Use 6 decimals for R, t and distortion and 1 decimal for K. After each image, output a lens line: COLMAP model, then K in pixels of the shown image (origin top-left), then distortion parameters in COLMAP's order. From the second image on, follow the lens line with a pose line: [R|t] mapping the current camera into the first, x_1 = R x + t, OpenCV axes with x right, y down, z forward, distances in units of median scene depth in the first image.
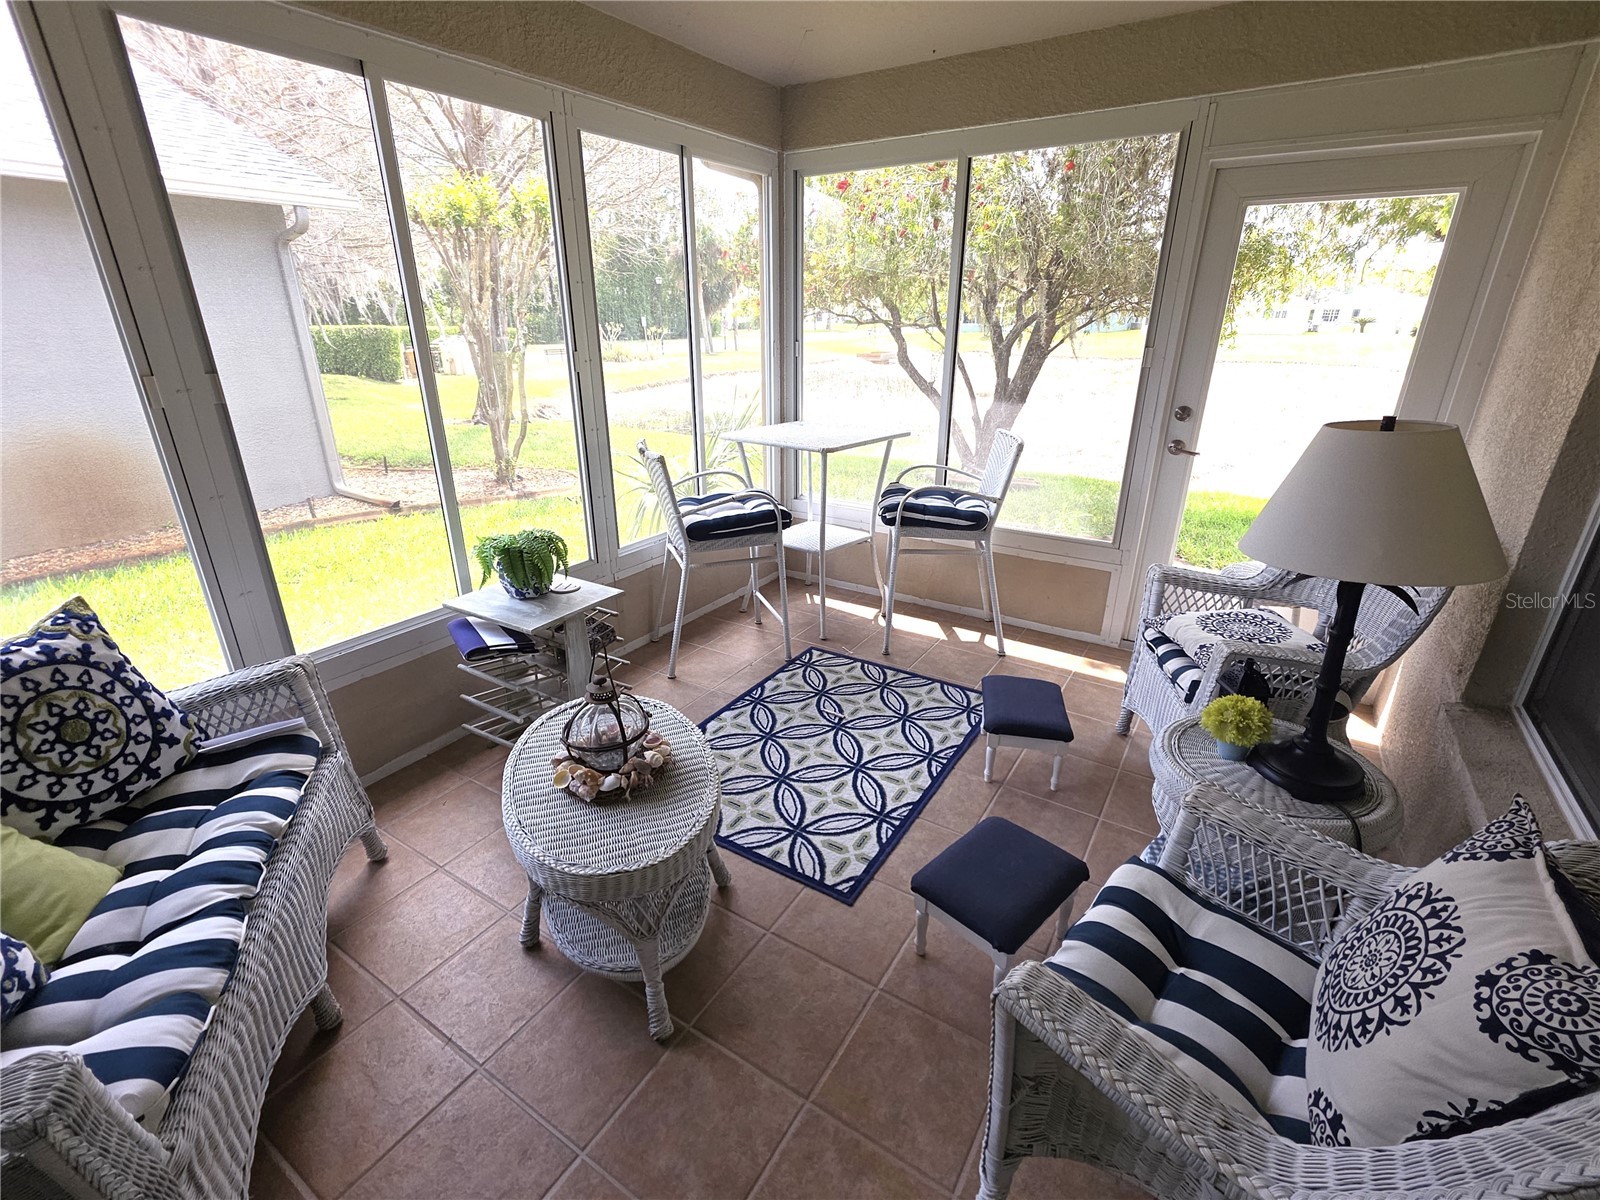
lens RADIAL K [[730.3, 0, 797.4], [0, 730.3, 593.8], [0, 0, 1]] dist [-0.001505, -0.000284]
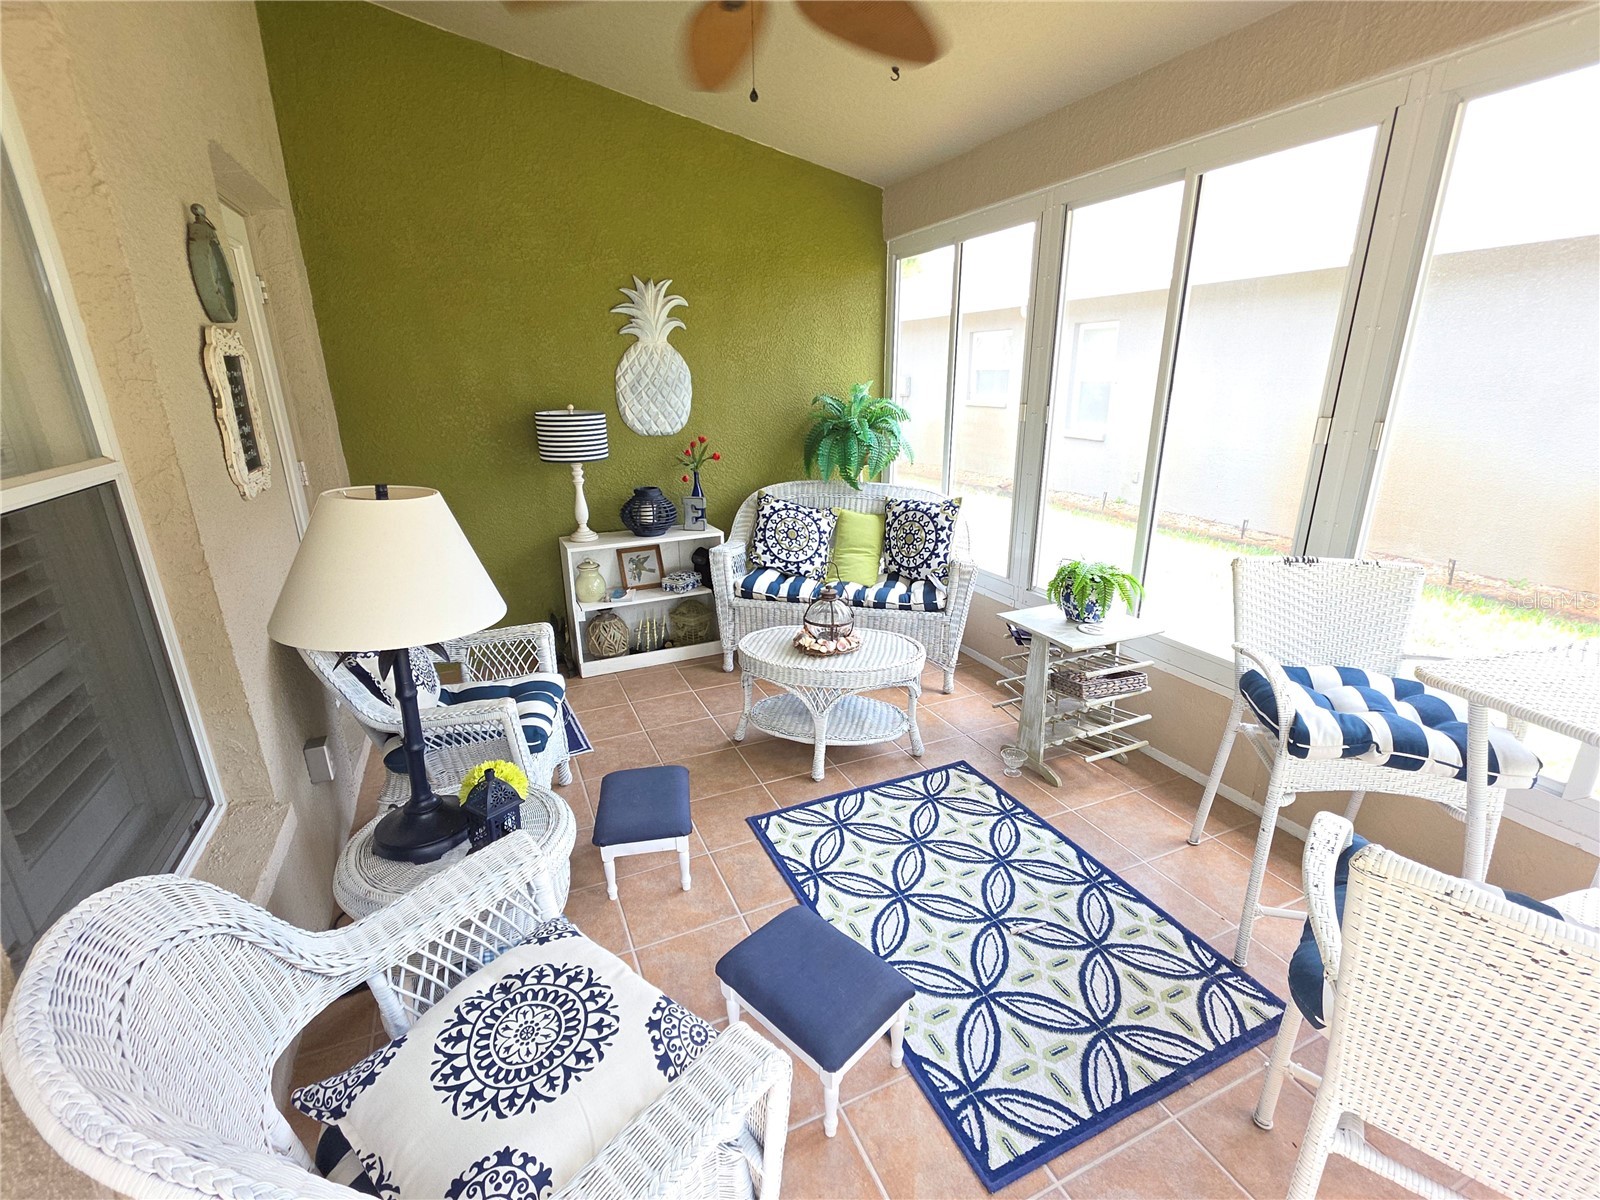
lens RADIAL K [[714.6, 0, 800.0], [0, 714.6, 600.0], [0, 0, 1]] dist [0.000305, -0.000153]
pose [[-0.546476, 0.266043, -0.794094, 0.826150], [-0.287852, 0.830762, 0.476421, -0.478135], [0.786451, 0.488934, -0.377411, 1.205709]]
